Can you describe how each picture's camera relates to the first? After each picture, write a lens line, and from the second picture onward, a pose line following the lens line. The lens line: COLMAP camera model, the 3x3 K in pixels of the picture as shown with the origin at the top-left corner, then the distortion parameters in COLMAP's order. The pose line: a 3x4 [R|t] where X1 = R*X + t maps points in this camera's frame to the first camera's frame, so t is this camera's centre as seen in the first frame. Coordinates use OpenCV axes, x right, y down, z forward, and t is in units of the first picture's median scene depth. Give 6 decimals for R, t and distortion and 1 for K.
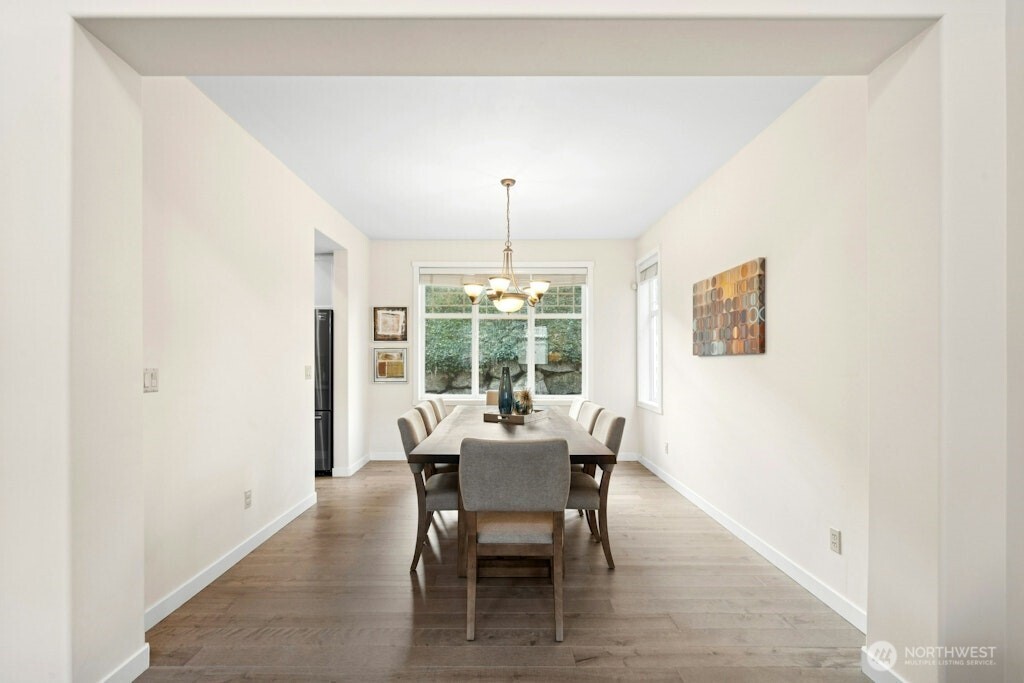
lens RADIAL K [[466.2, 0, 507.4], [0, 466.2, 355.6], [0, 0, 1]] dist [0.000321, 0.000154]
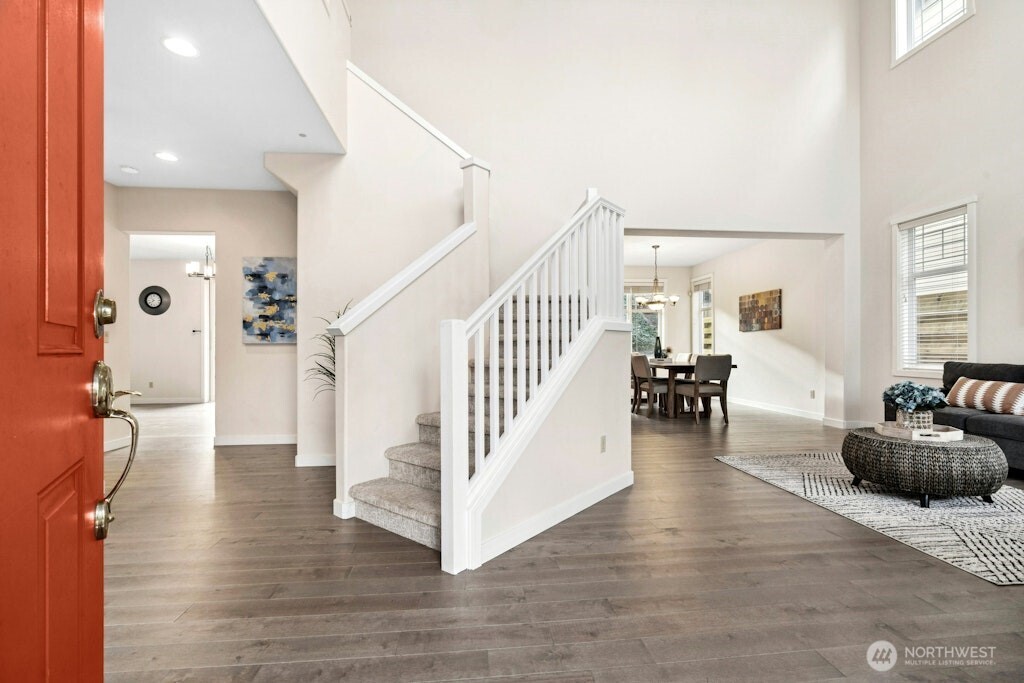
lens RADIAL K [[466.2, 0, 507.4], [0, 466.2, 355.6], [0, 0, 1]] dist [0.000321, 0.000154]
pose [[0.996472, -0.001857, 0.083905, -0.938133], [0.000150, 0.999793, 0.020344, 0.075783], [-0.083926, -0.020260, 0.996266, -1.140097]]
